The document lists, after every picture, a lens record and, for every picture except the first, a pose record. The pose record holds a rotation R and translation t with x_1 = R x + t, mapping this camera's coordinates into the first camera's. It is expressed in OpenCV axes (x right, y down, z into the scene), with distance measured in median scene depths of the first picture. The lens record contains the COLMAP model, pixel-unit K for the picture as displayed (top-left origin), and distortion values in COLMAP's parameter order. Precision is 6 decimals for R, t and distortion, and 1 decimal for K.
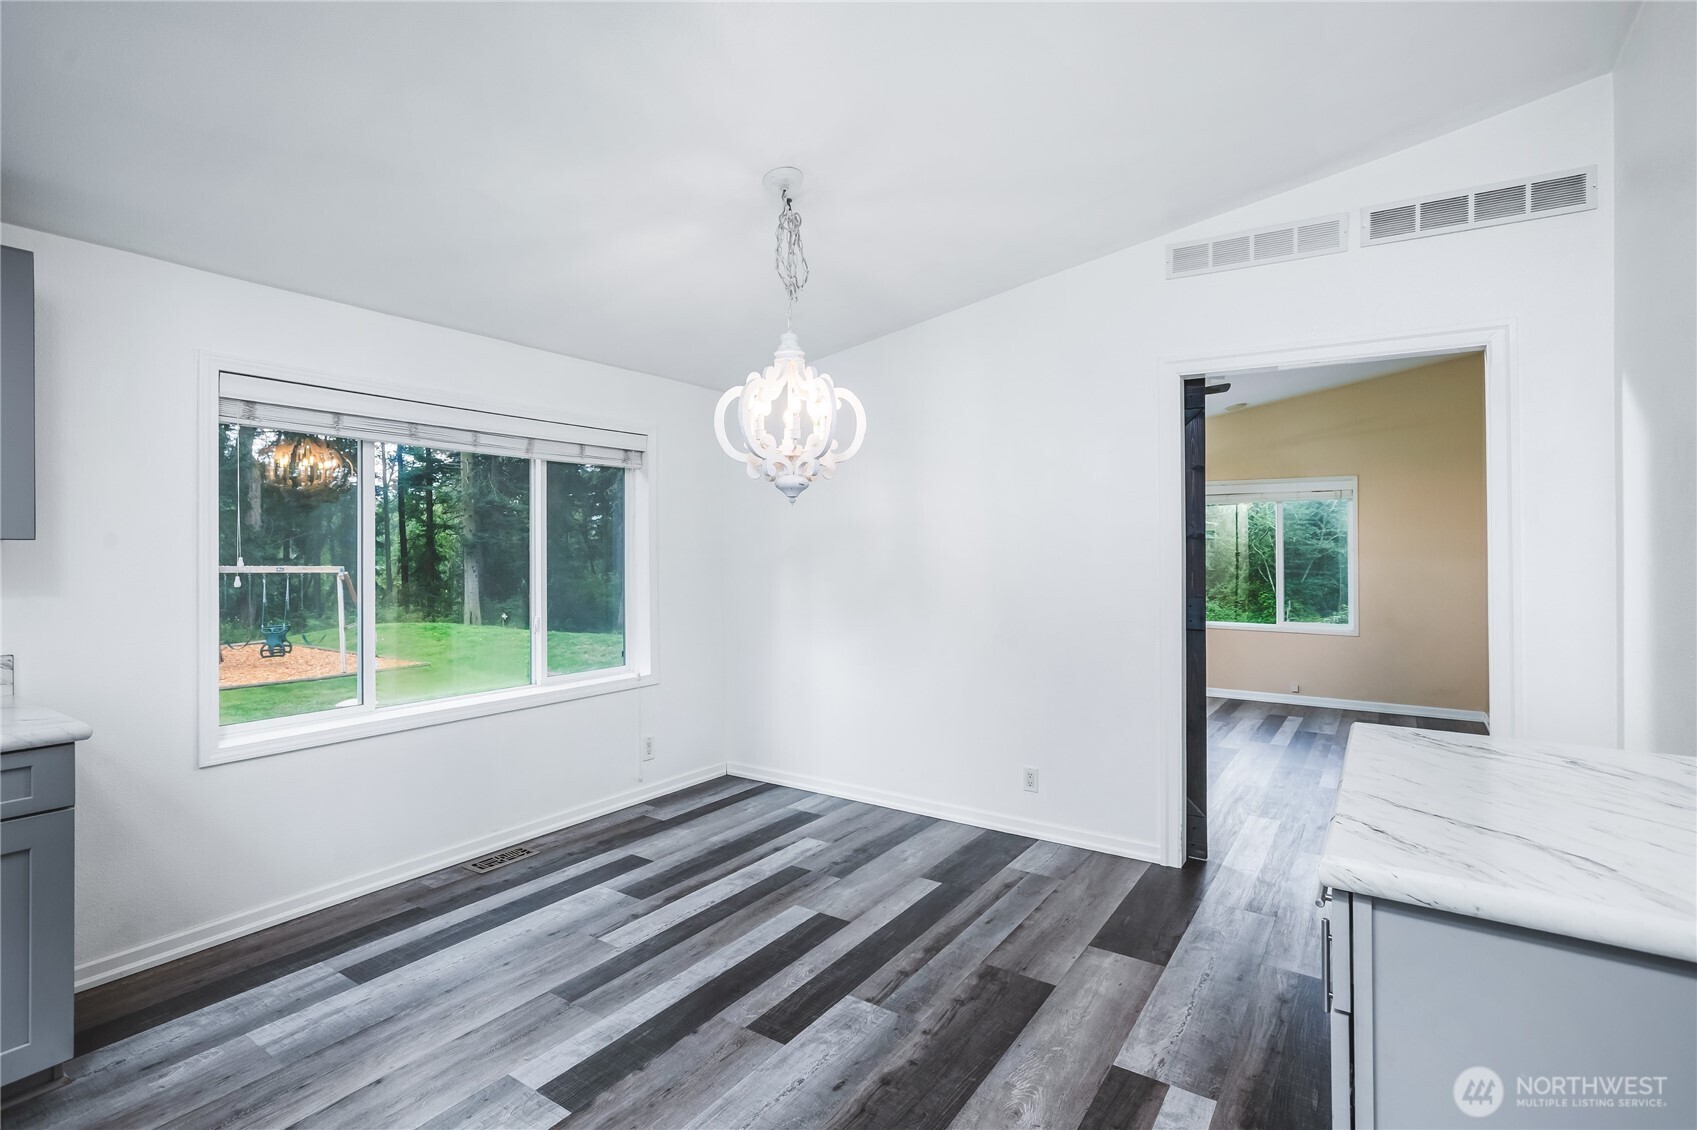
lens RADIAL K [[816.3, 0, 844.5], [0, 816.3, 551.9], [0, 0, 1]] dist [-0.004040, 0.003841]
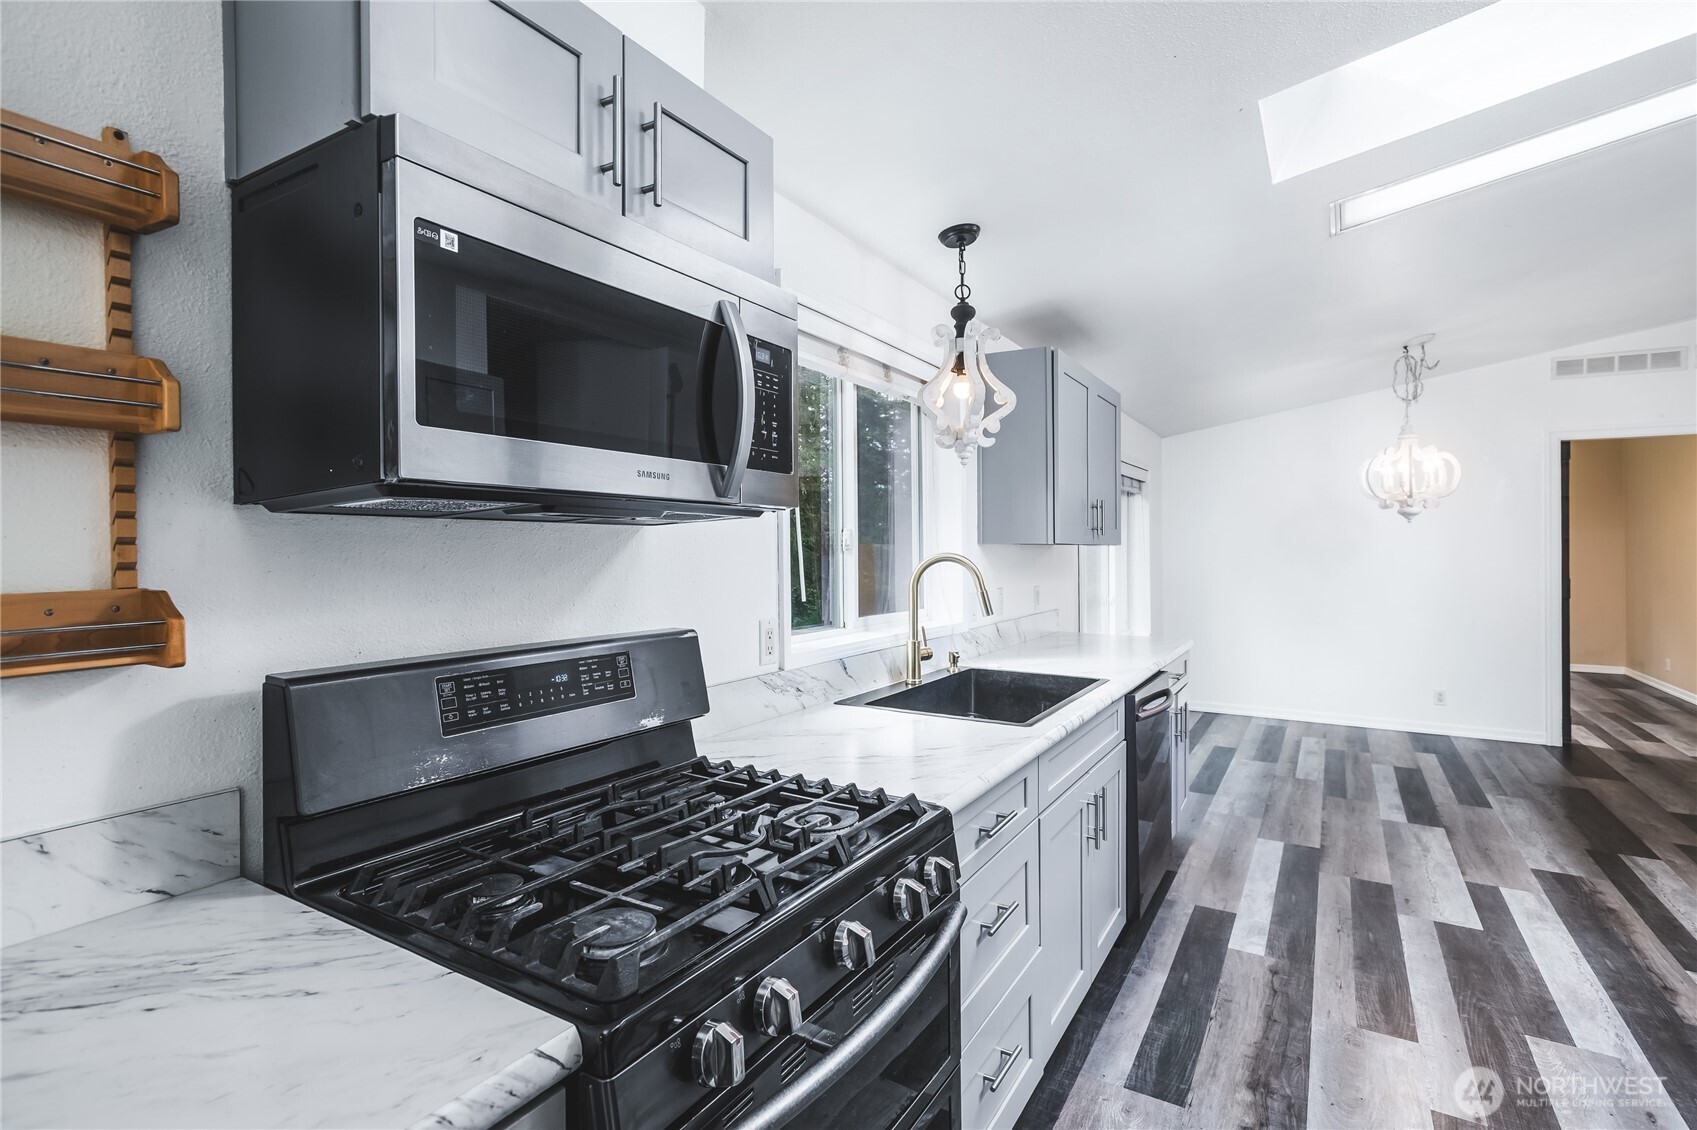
lens RADIAL K [[816.3, 0, 833.9], [0, 816.3, 547.9], [0, 0, 1]] dist [-0.004040, 0.003841]
pose [[0.998907, -0.008030, 0.046052, -1.258310], [0.008394, 0.999935, -0.007715, -0.001130], [-0.045987, 0.008093, 0.998909, -0.621027]]
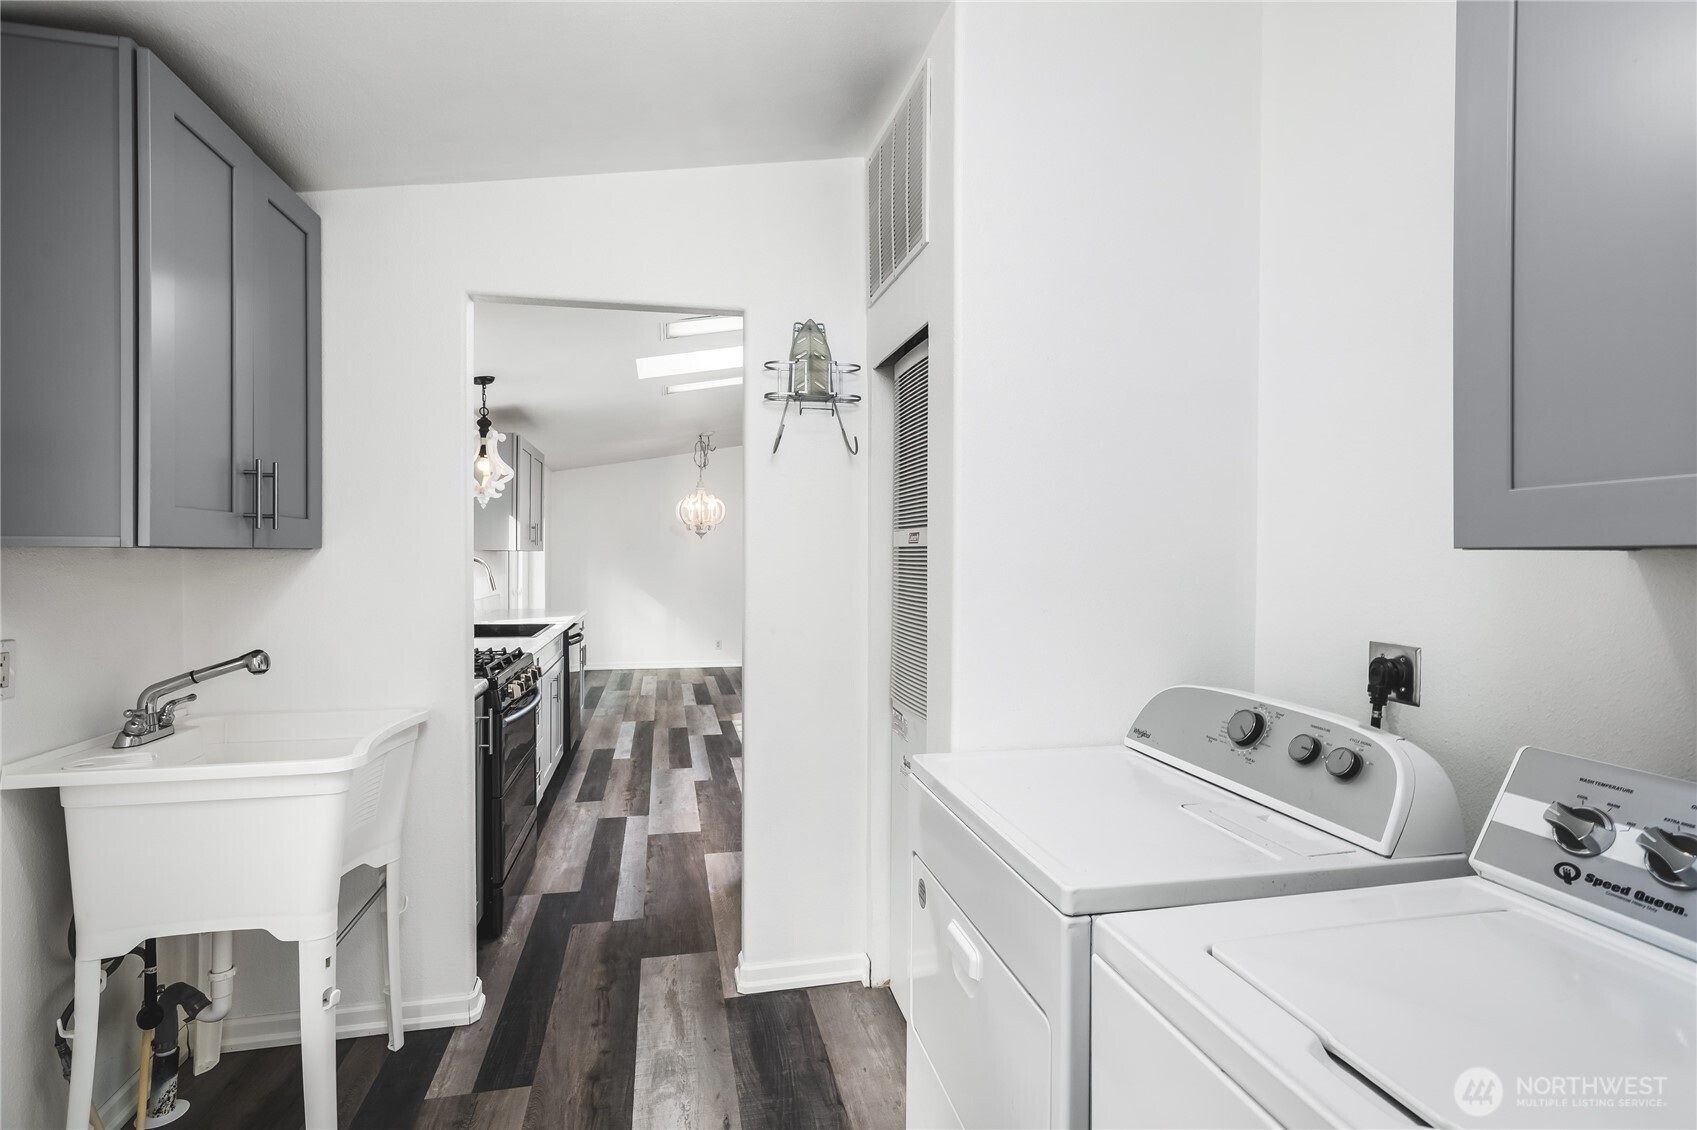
lens RADIAL K [[816.3, 0, 850.1], [0, 816.3, 547.2], [0, 0, 1]] dist [-0.004040, 0.003841]
pose [[0.681001, 0.003008, 0.732276, -1.738146], [0.003799, 0.999964, -0.007640, -0.002651], [-0.732272, 0.007985, 0.680965, -1.329728]]
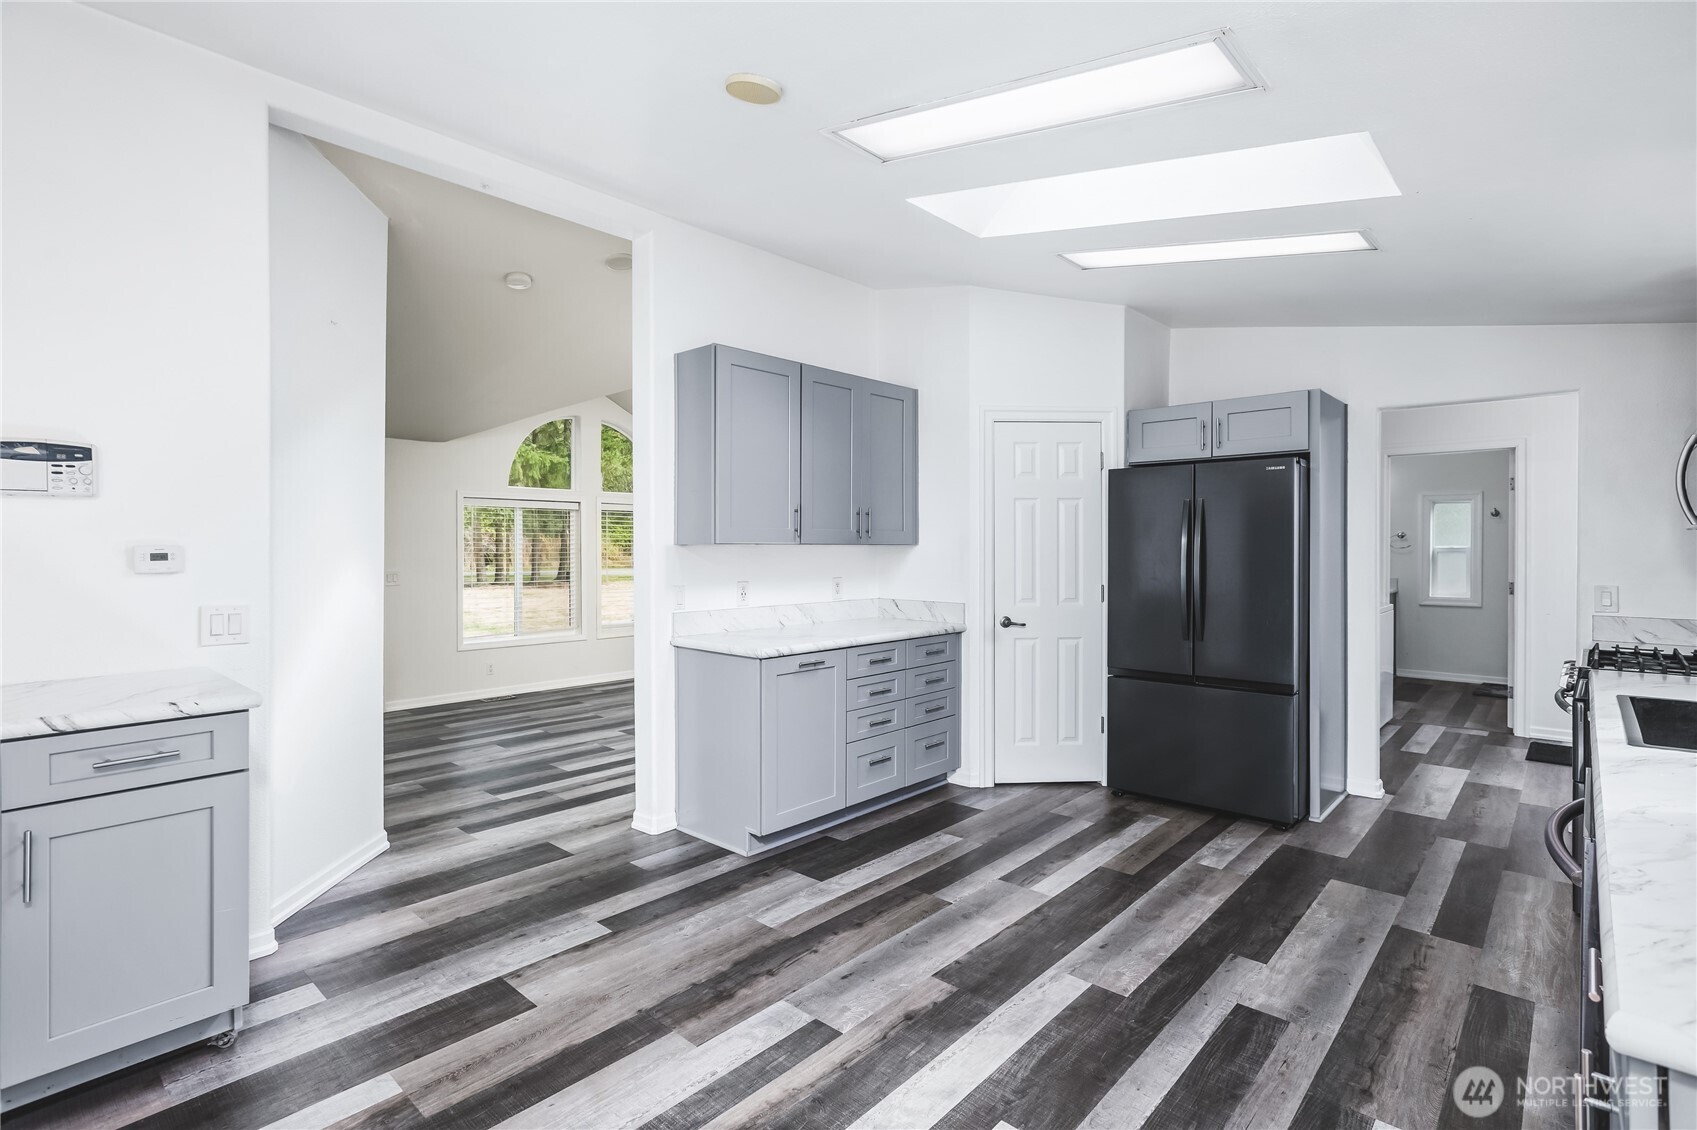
lens RADIAL K [[816.3, 0, 825.6], [0, 816.3, 556.9], [0, 0, 1]] dist [-0.004040, 0.003841]
pose [[-0.988454, -0.005176, 0.151433, -0.405841], [-0.003125, 0.999900, 0.013780, -0.003753], [-0.151489, 0.013148, -0.988372, 0.968077]]
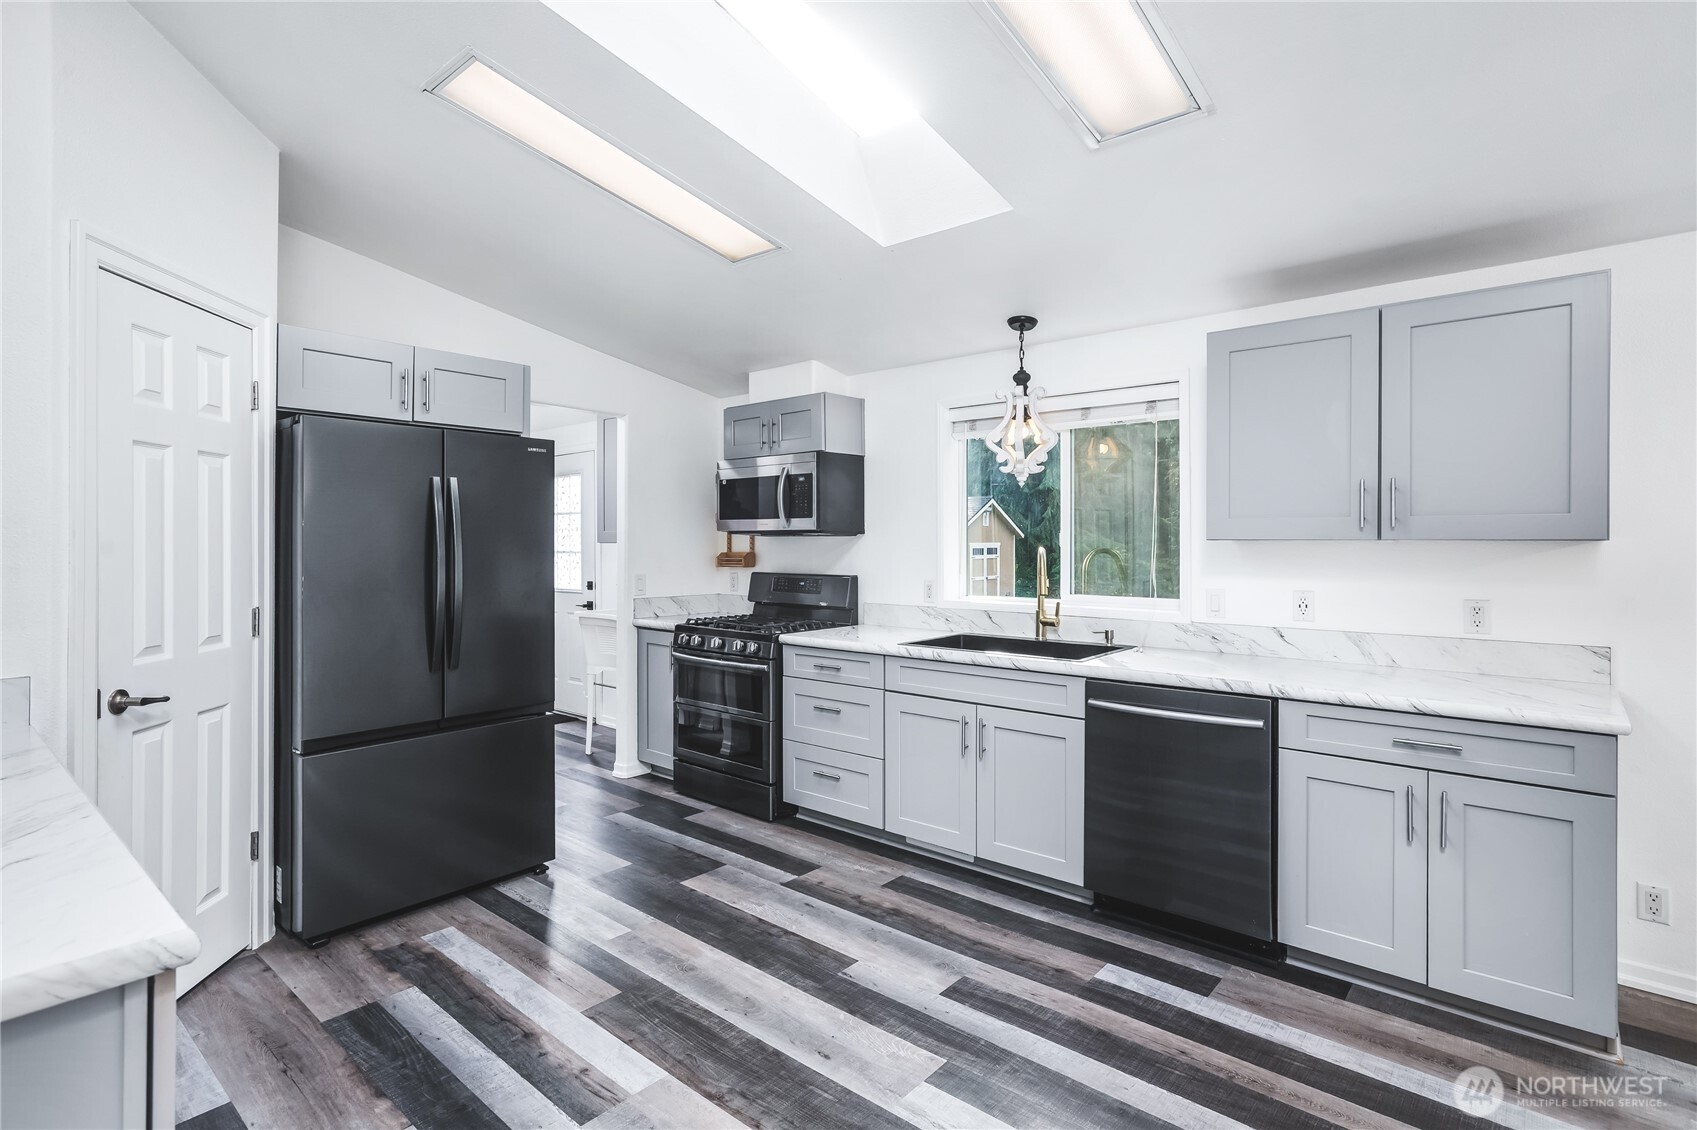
lens RADIAL K [[816.3, 0, 832.7], [0, 816.3, 554.5], [0, 0, 1]] dist [-0.004040, 0.003841]
pose [[-0.115982, 0.008412, -0.993216, 0.138690], [-0.004460, 0.999950, 0.008990, -0.000870], [0.993241, 0.005472, -0.115939, 0.092222]]
